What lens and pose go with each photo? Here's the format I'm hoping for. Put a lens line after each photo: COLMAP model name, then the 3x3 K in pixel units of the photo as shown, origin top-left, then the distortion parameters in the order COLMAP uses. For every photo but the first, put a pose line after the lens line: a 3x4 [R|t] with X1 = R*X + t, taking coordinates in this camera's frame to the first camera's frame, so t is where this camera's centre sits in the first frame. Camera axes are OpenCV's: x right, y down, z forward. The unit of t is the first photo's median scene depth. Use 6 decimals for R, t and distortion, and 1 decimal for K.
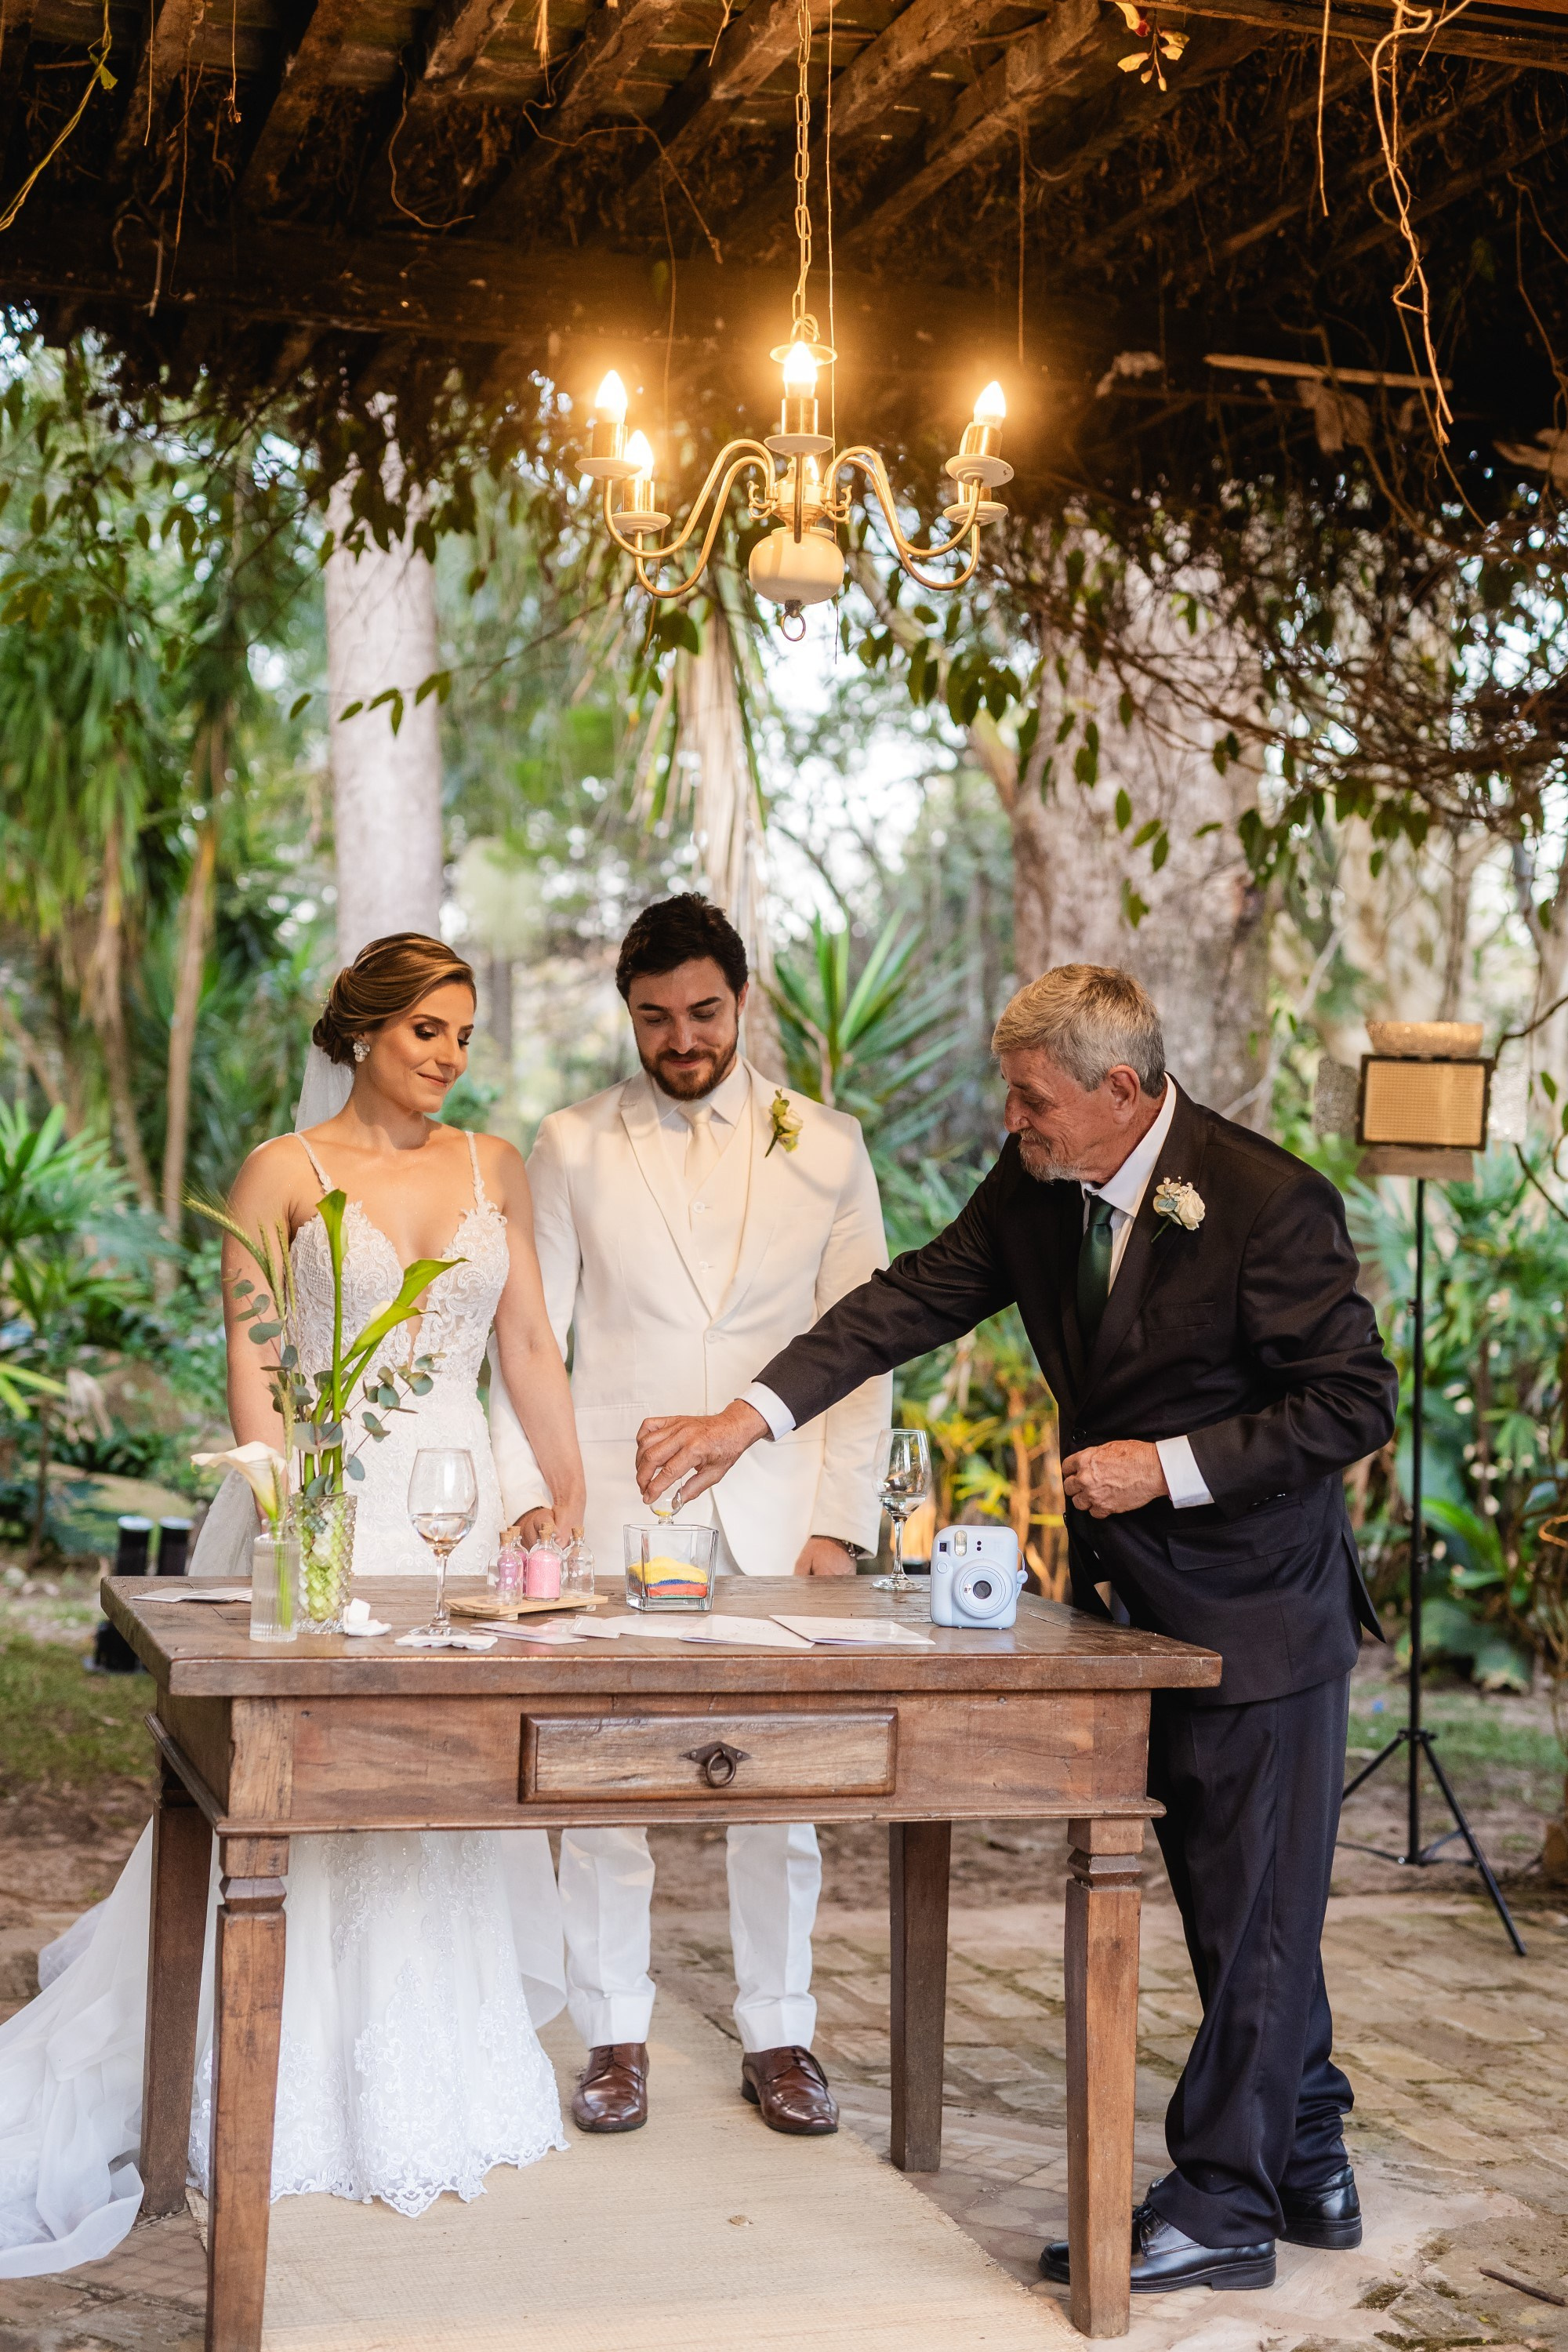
lens RADIAL K [[3328.0, 0, 746.2], [0, 3328.0, 1219.5], [0, 0, 1]] dist [0.013011, -0.000021]
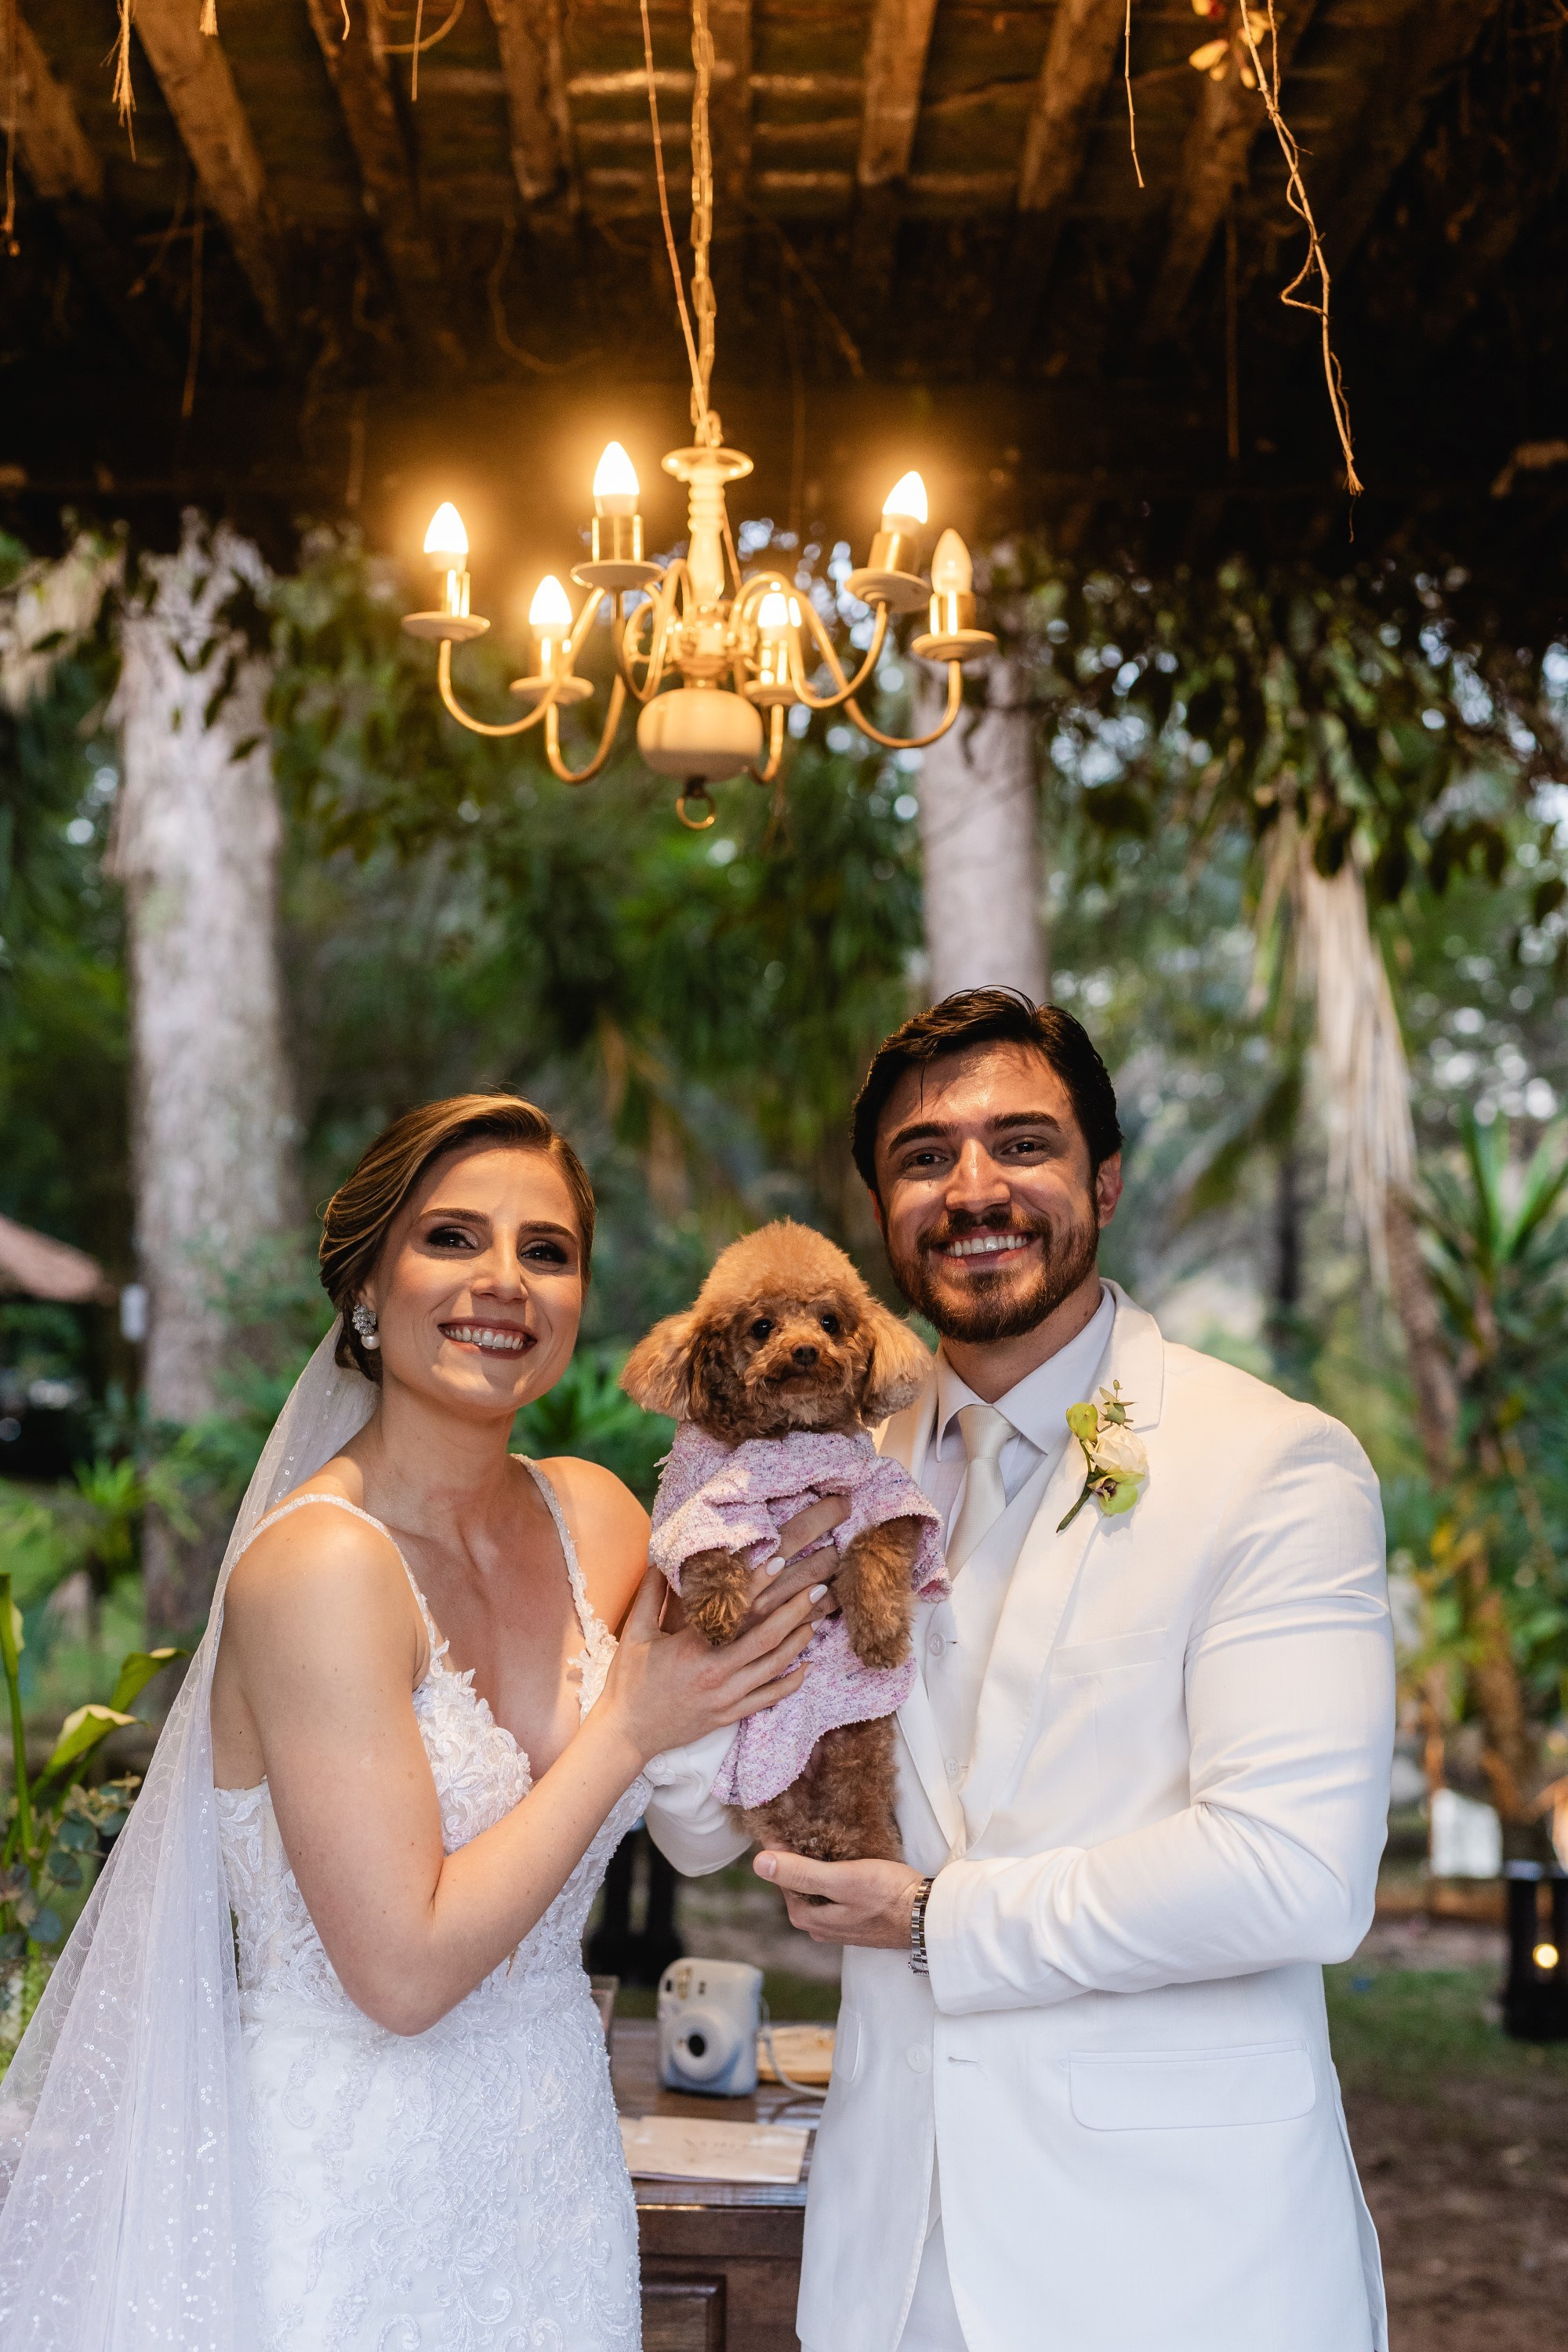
lens RADIAL K [[3365.7, 0, 744.6], [0, 3365.7, 1175.4], [0, 0, 1]] dist [0.022841, 0.019431]
pose [[0.960108, -0.033733, -0.277587, 0.259058], [0.013766, 0.997195, -0.073570, -0.037727], [0.279290, 0.066814, 0.957879, 0.278682]]
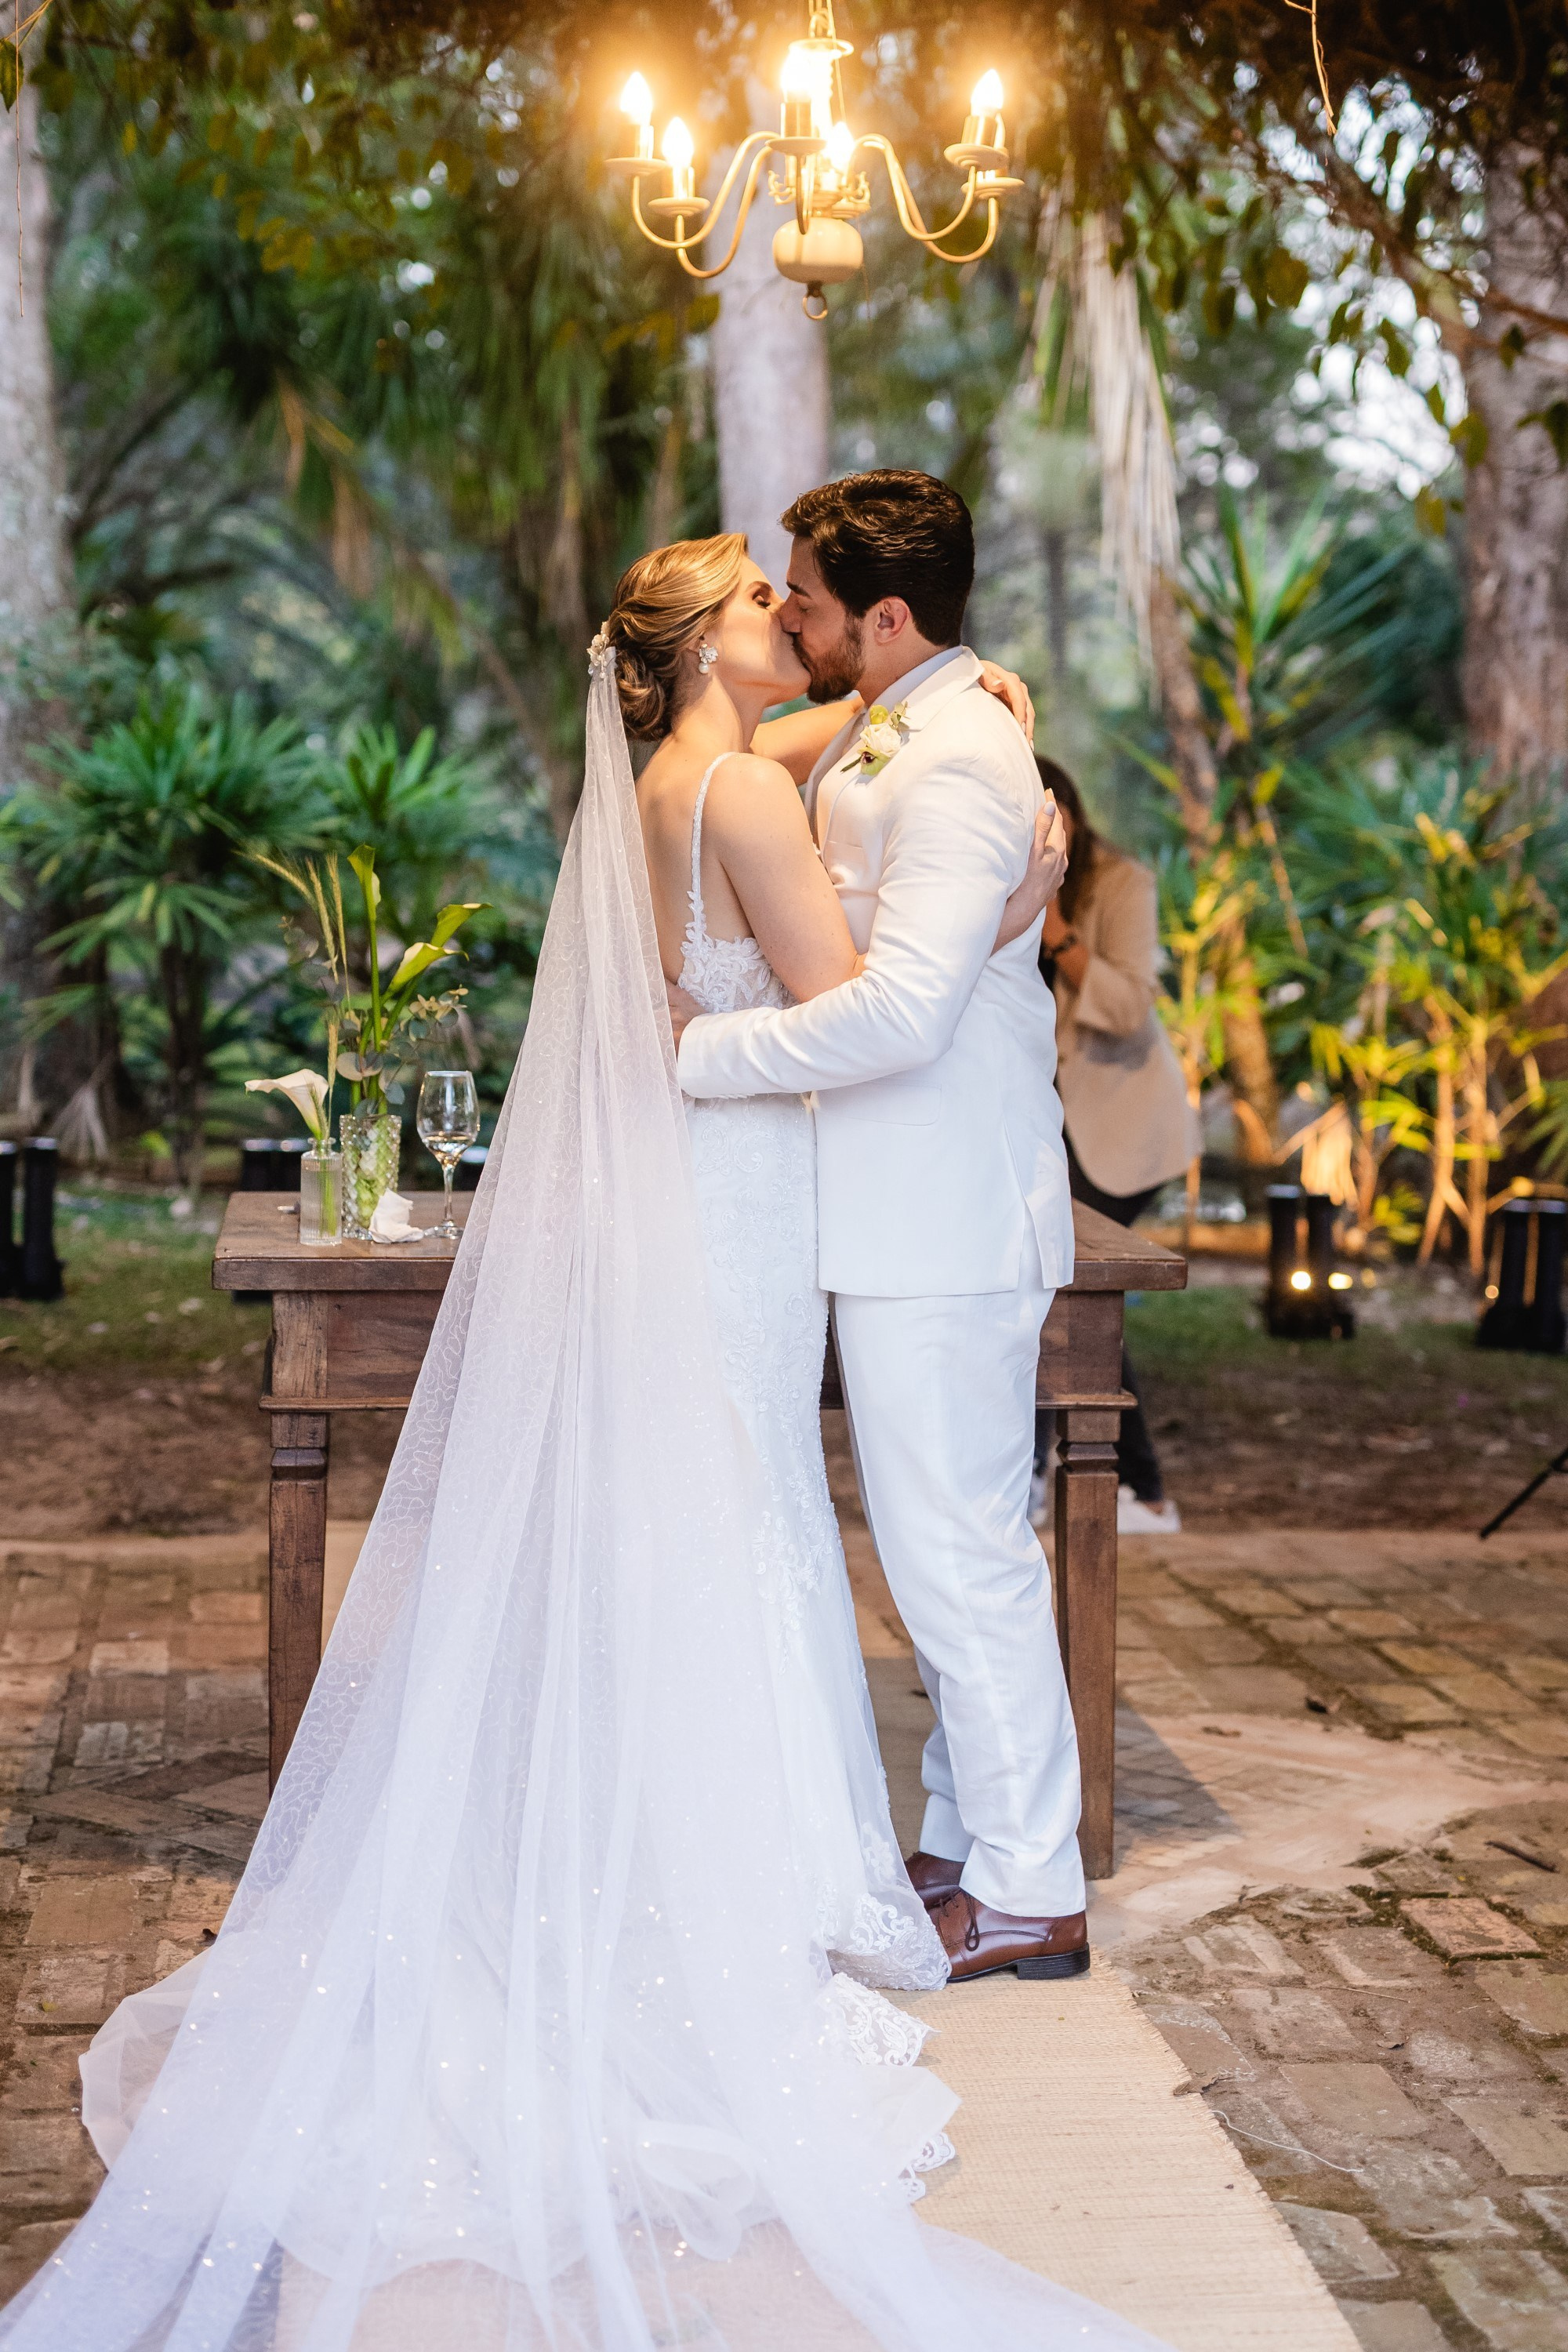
lens RADIAL K [[3816.7, 0, 783.0], [0, 3816.7, 1048.2], [0, 0, 1]] dist [0.019818, -0.017151]
pose [[0.986396, -0.006713, -0.164250, 0.217220], [0.016587, 0.998131, 0.058815, -0.013786], [0.163548, -0.060739, 0.984664, -0.241200]]
